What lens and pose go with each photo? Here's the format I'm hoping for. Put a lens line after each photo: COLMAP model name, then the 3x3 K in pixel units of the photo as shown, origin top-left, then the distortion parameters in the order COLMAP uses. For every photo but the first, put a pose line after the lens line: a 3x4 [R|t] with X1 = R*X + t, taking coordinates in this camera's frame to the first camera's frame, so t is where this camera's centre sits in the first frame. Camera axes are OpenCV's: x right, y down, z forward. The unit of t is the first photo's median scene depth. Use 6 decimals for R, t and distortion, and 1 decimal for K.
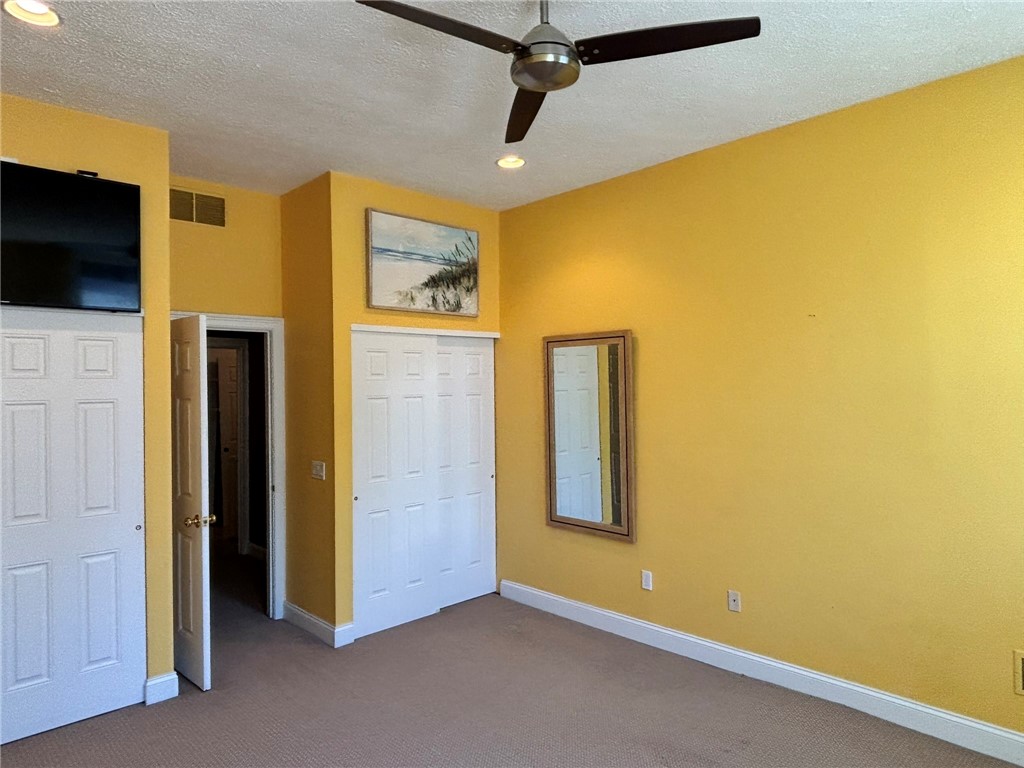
lens RADIAL K [[665.9, 0, 488.2], [0, 665.9, 382.8], [0, 0, 1]] dist [0.033802, -0.026225]
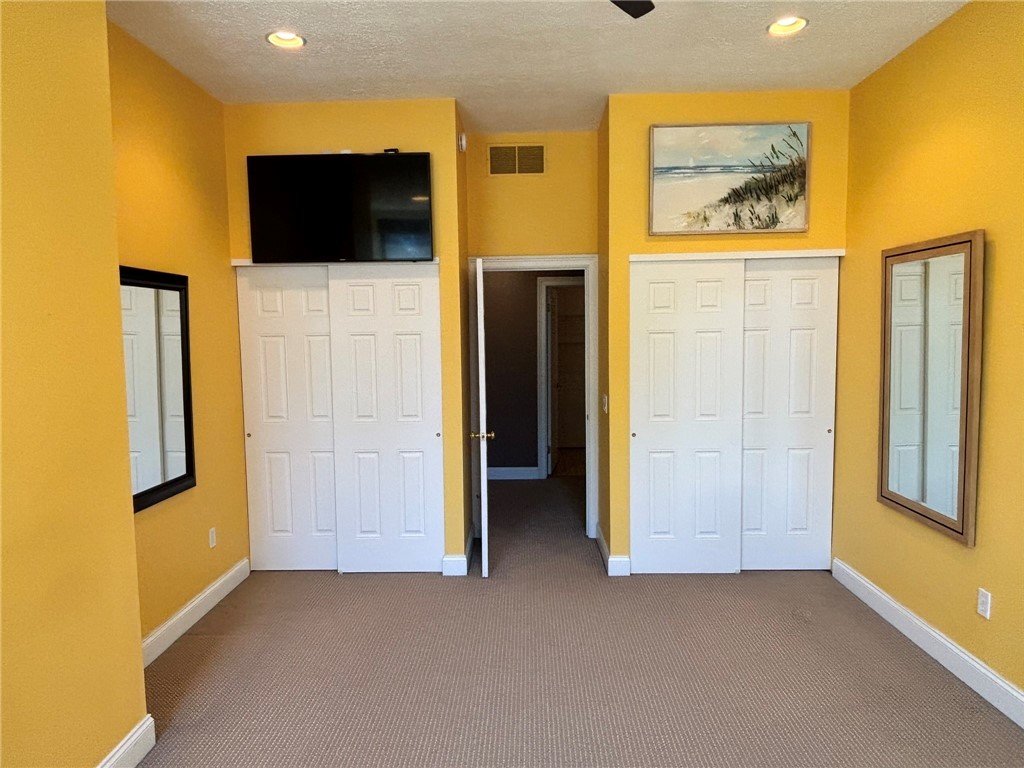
lens RADIAL K [[665.9, 0, 508.8], [0, 665.9, 377.3], [0, 0, 1]] dist [0.033802, -0.026225]
pose [[0.703602, 0.053832, -0.708553, 0.342887], [0.011269, 0.996156, 0.086873, 0.002220], [0.710505, -0.069108, 0.700290, 0.182093]]
